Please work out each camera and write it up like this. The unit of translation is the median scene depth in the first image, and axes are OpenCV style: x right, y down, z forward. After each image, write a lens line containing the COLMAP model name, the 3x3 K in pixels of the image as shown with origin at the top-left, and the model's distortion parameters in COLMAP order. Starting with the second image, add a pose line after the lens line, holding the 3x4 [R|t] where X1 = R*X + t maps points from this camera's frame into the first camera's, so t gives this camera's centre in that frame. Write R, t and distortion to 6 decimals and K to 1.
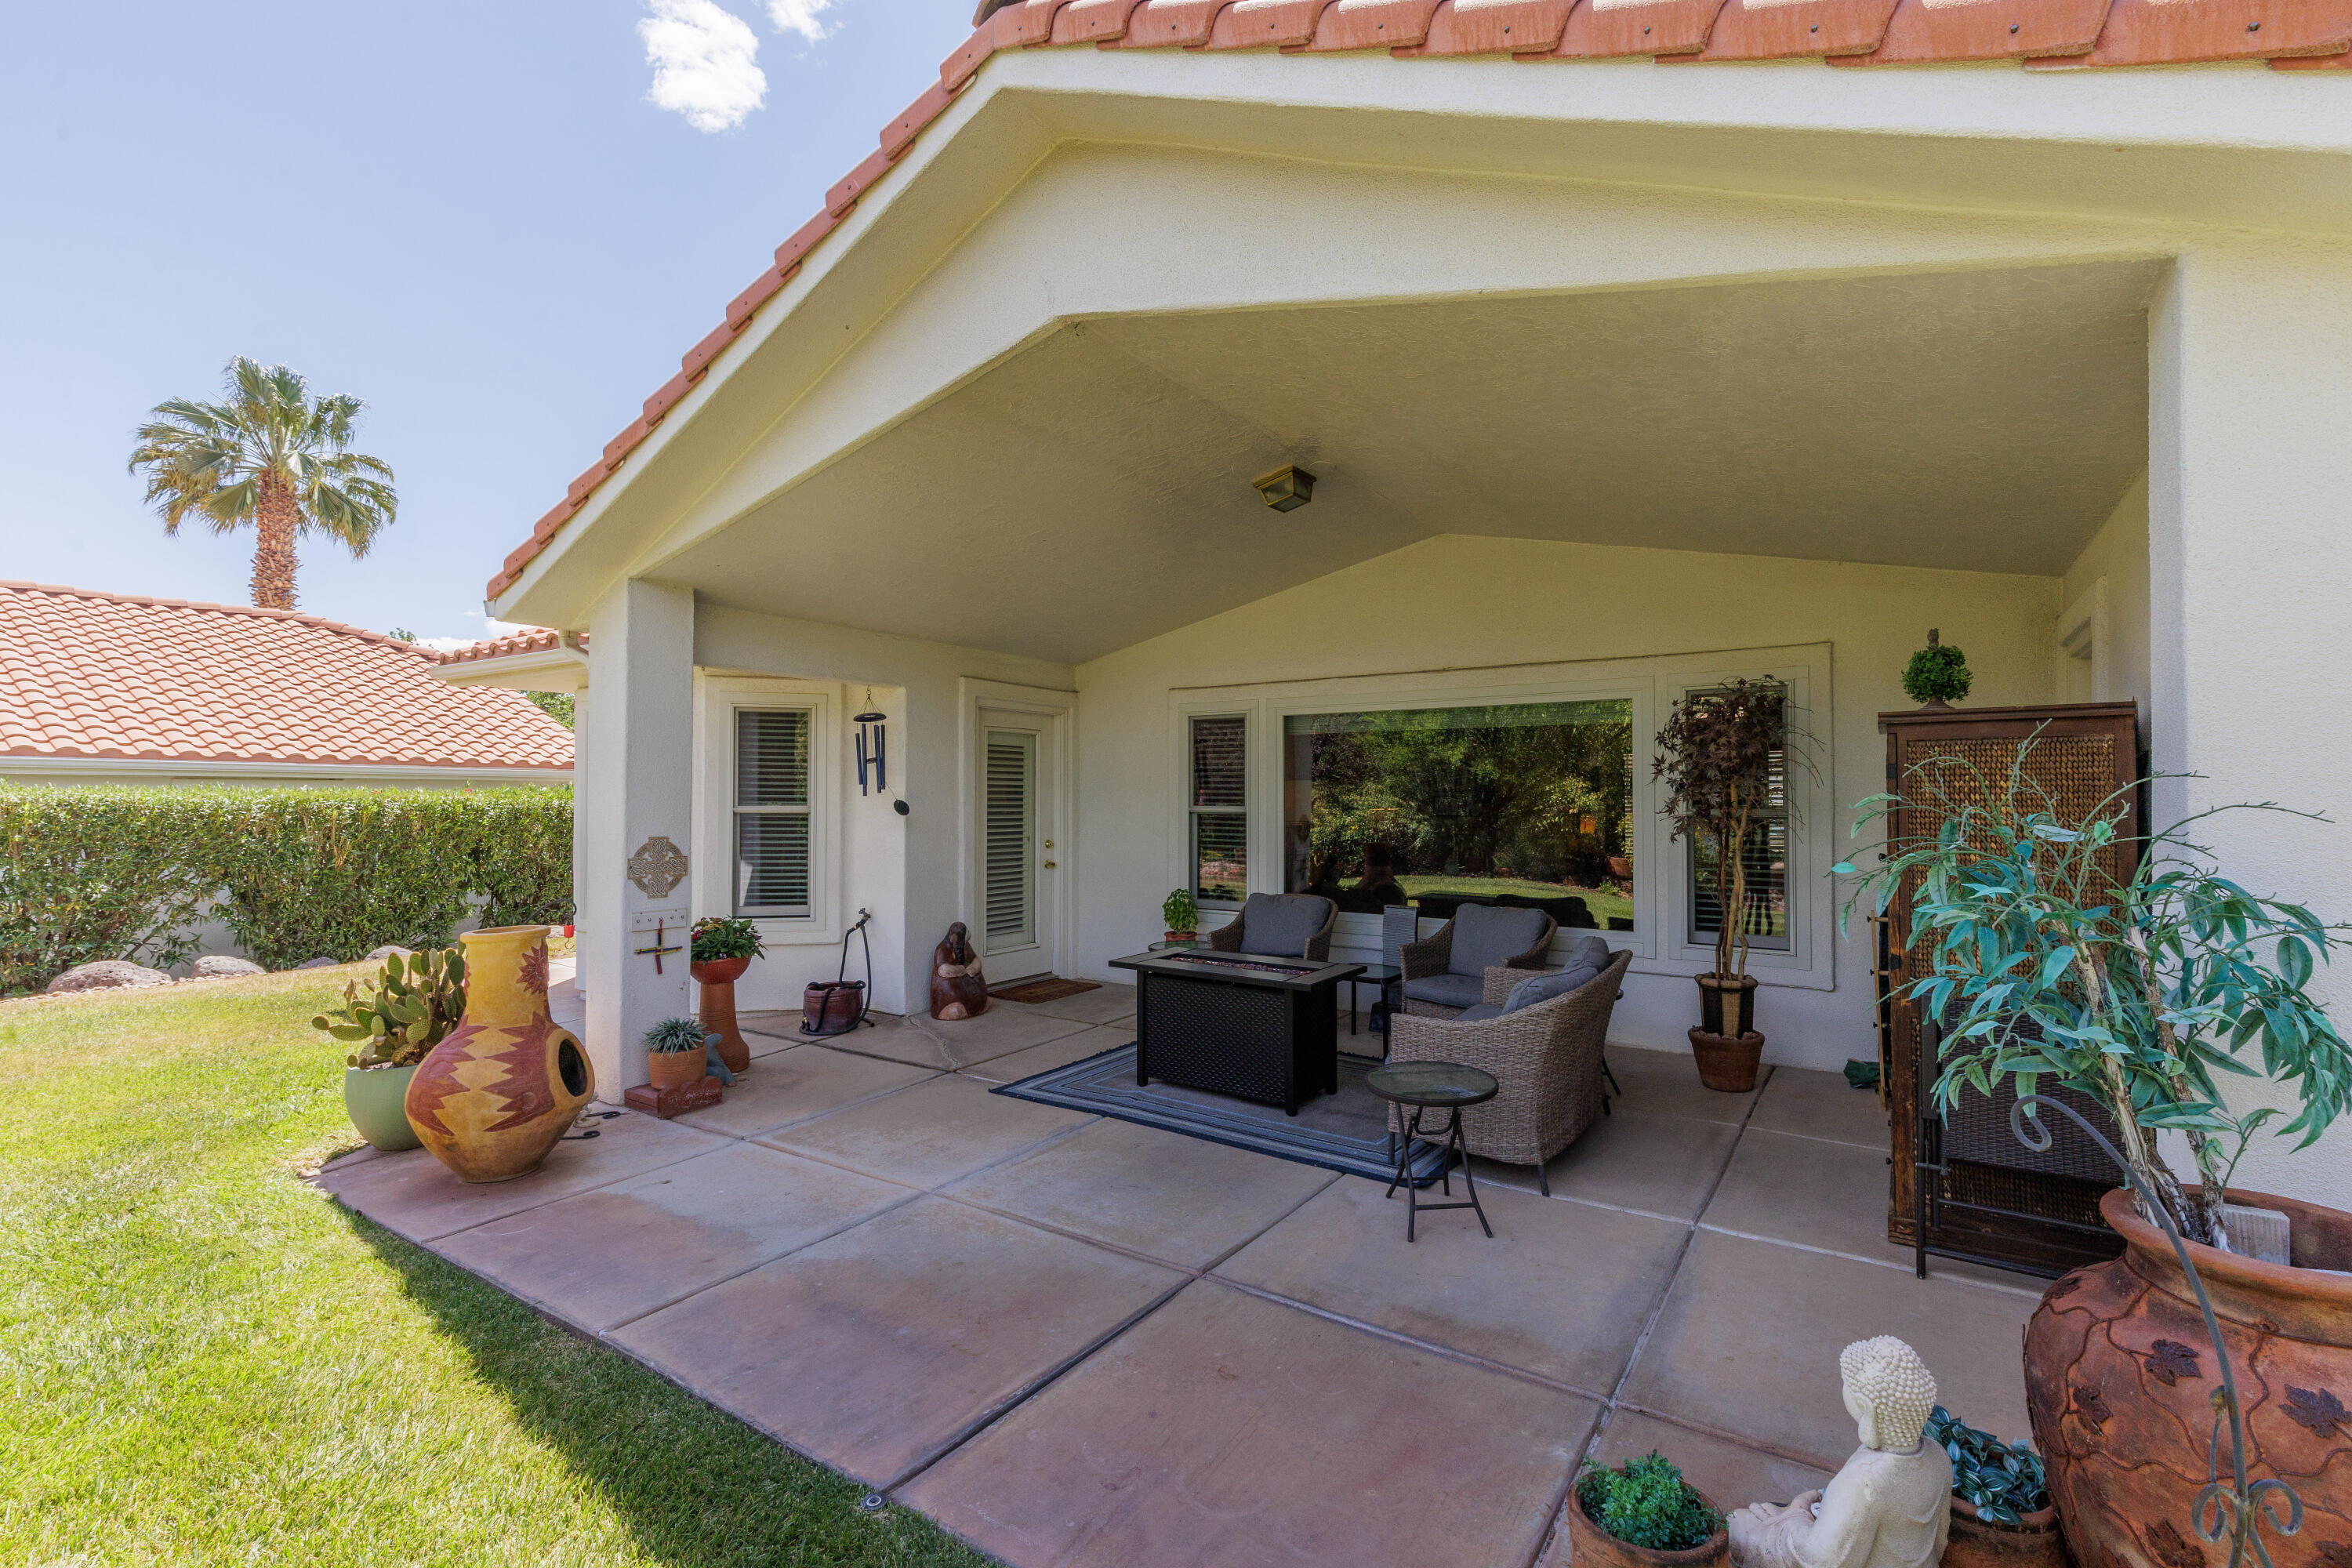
lens RADIAL K [[1037.4, 0, 1176.0], [0, 1037.4, 784.0], [0, 0, 1]] dist [0.002583, 0.000182]
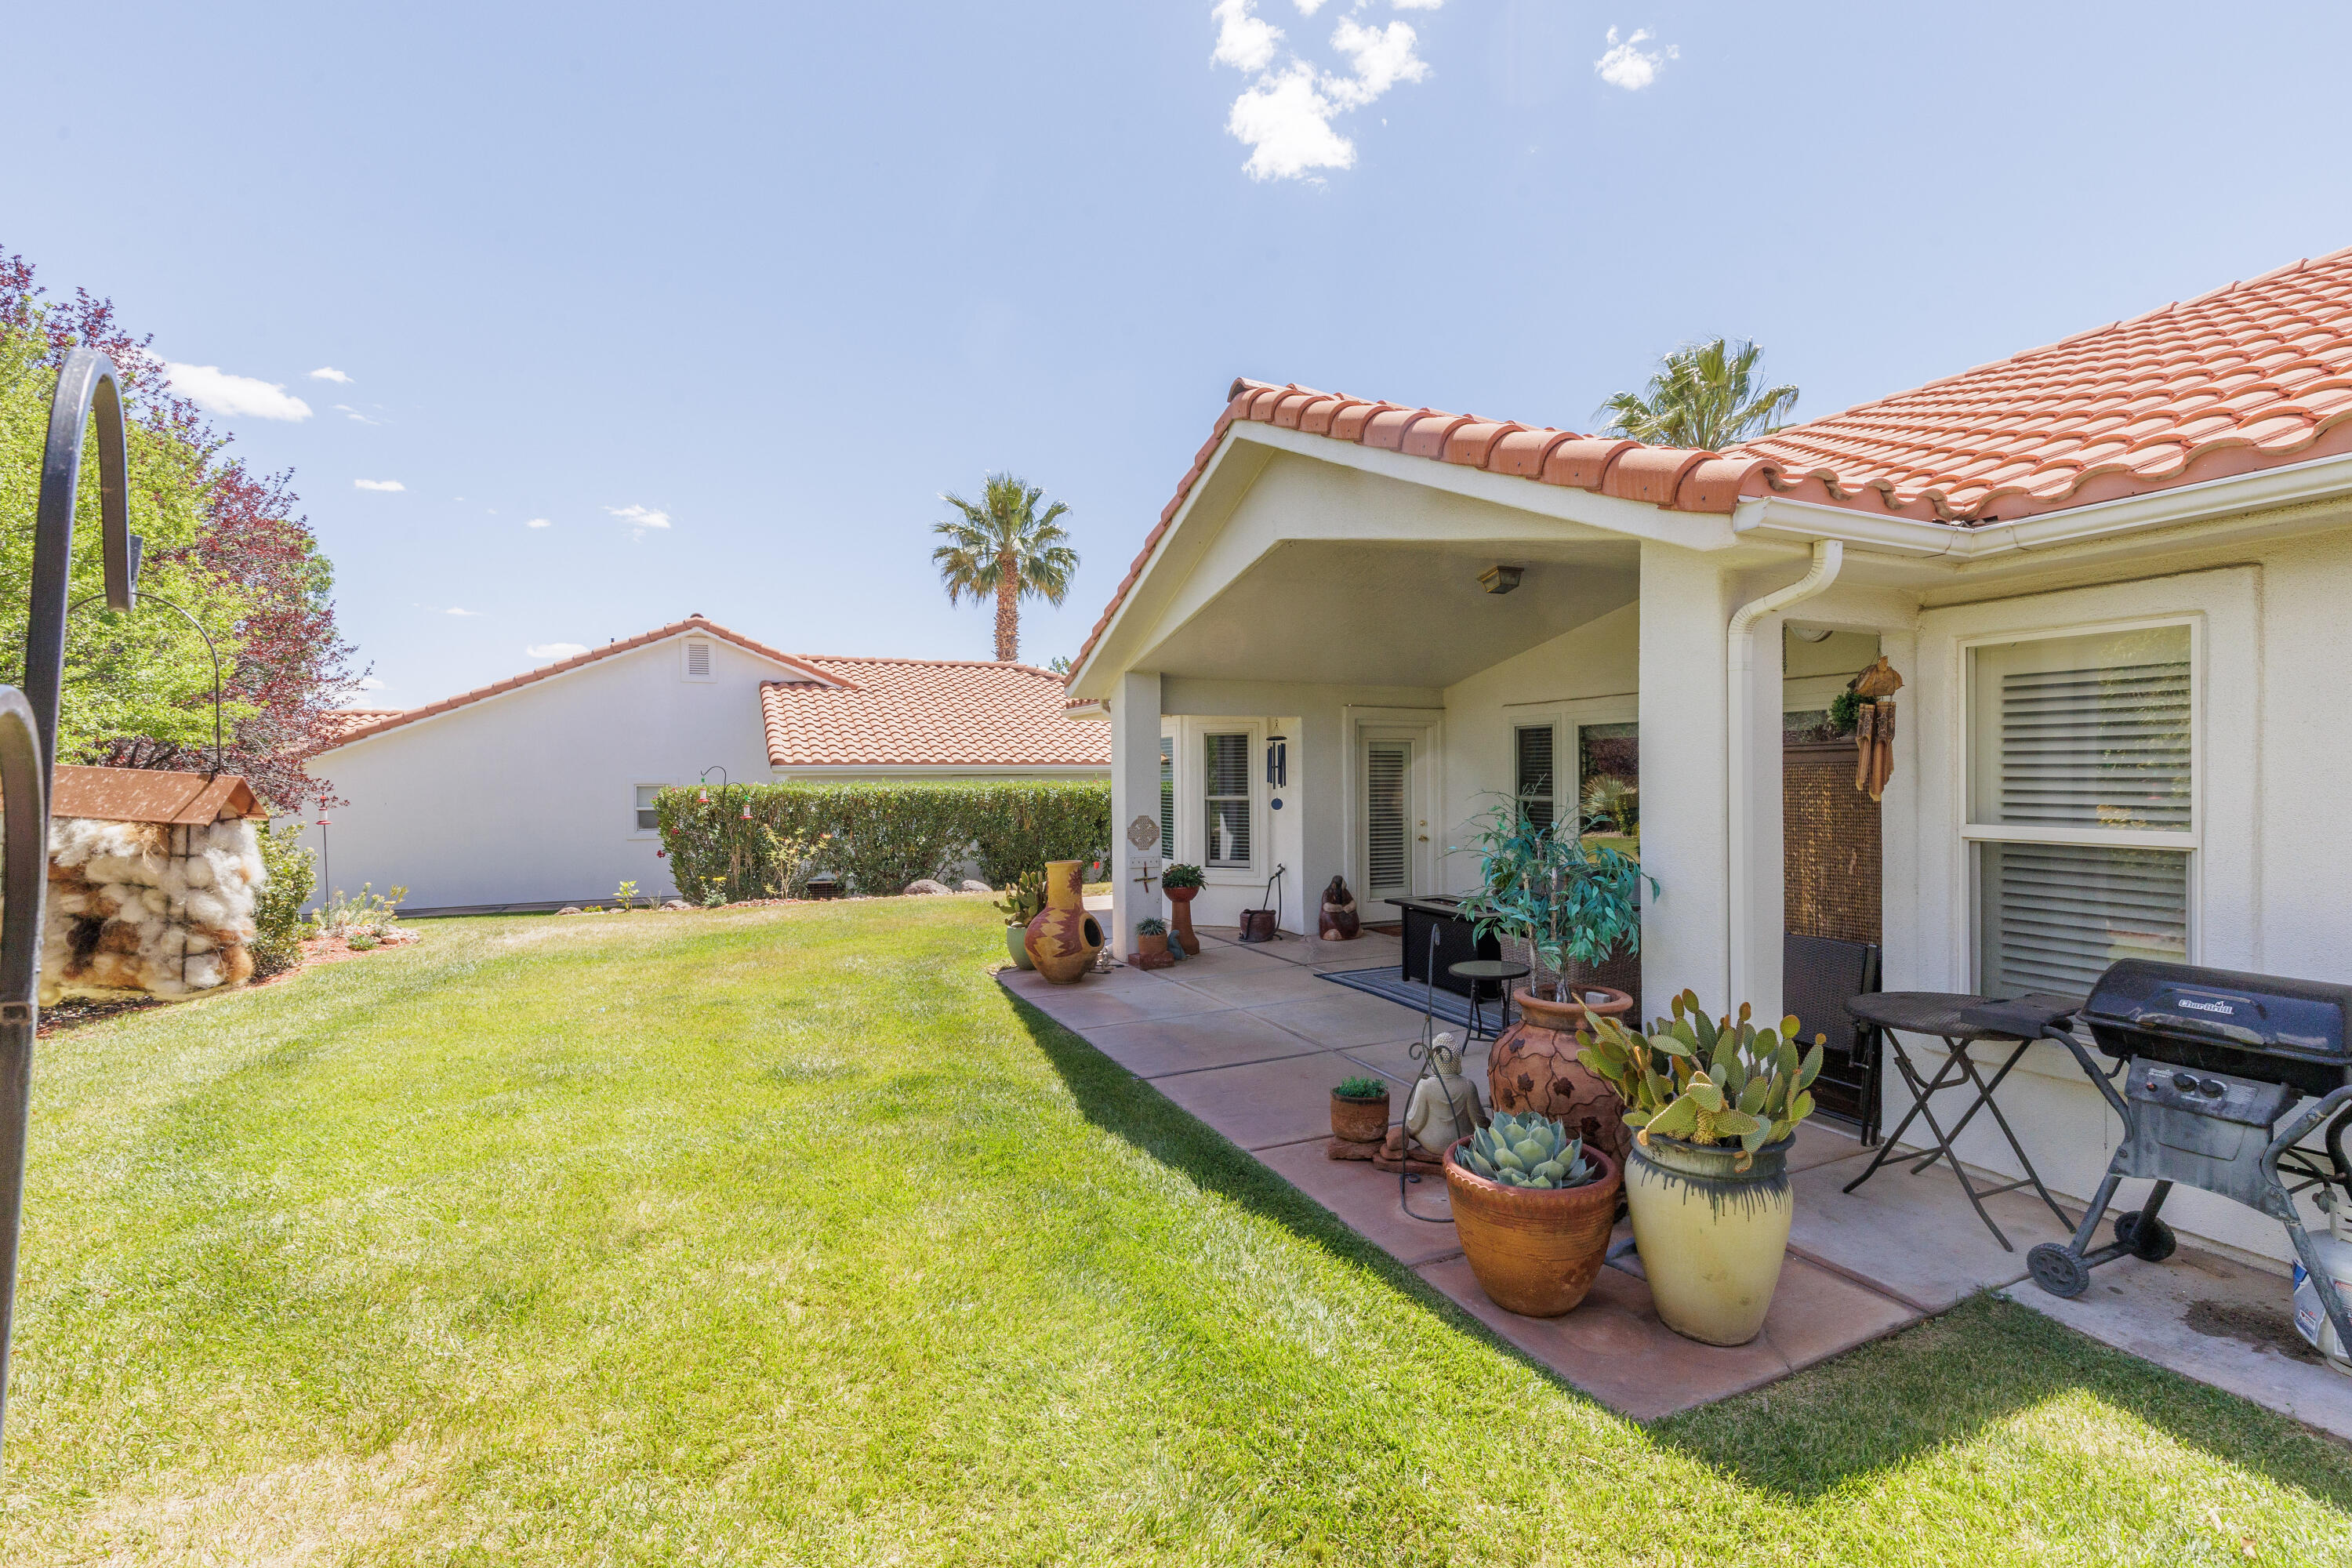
lens RADIAL K [[1037.4, 0, 1176.0], [0, 1037.4, 784.0], [0, 0, 1]] dist [0.002583, 0.000182]
pose [[0.844816, -0.004481, -0.535038, 0.399890], [0.016753, 0.999696, 0.018081, -0.027350], [0.534794, -0.024239, 0.844634, -0.374862]]
